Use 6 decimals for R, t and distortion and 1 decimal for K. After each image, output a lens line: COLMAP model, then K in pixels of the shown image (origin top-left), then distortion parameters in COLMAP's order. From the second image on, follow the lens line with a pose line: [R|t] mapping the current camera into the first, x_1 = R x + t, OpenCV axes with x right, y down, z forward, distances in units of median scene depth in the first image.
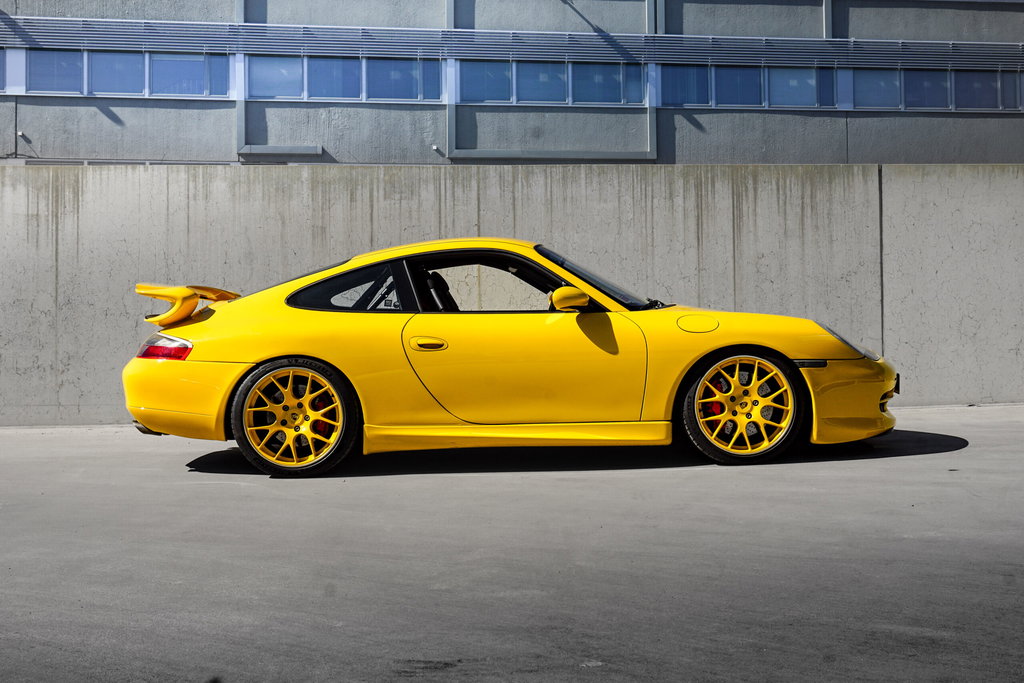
lens RADIAL K [[1105.4, 0, 512.8], [0, 1105.4, 342.1], [0, 0, 1]] dist [0.010696, 0.000000]
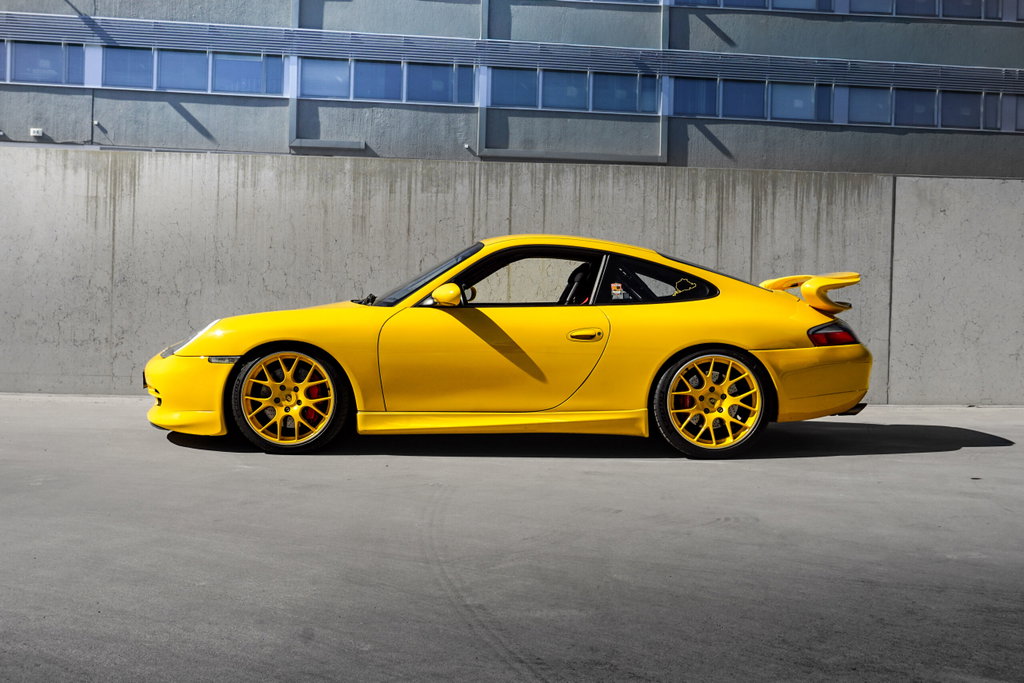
lens RADIAL K [[921.4, 0, 512.2], [0, 921.4, 341.6], [0, 0, 1]] dist [-0.018293, 0.012813]
pose [[0.999418, 0.033249, -0.007594, -0.018301], [-0.033007, 0.999002, 0.030082, -0.015479], [0.008587, -0.029814, 0.999519, 0.116366]]
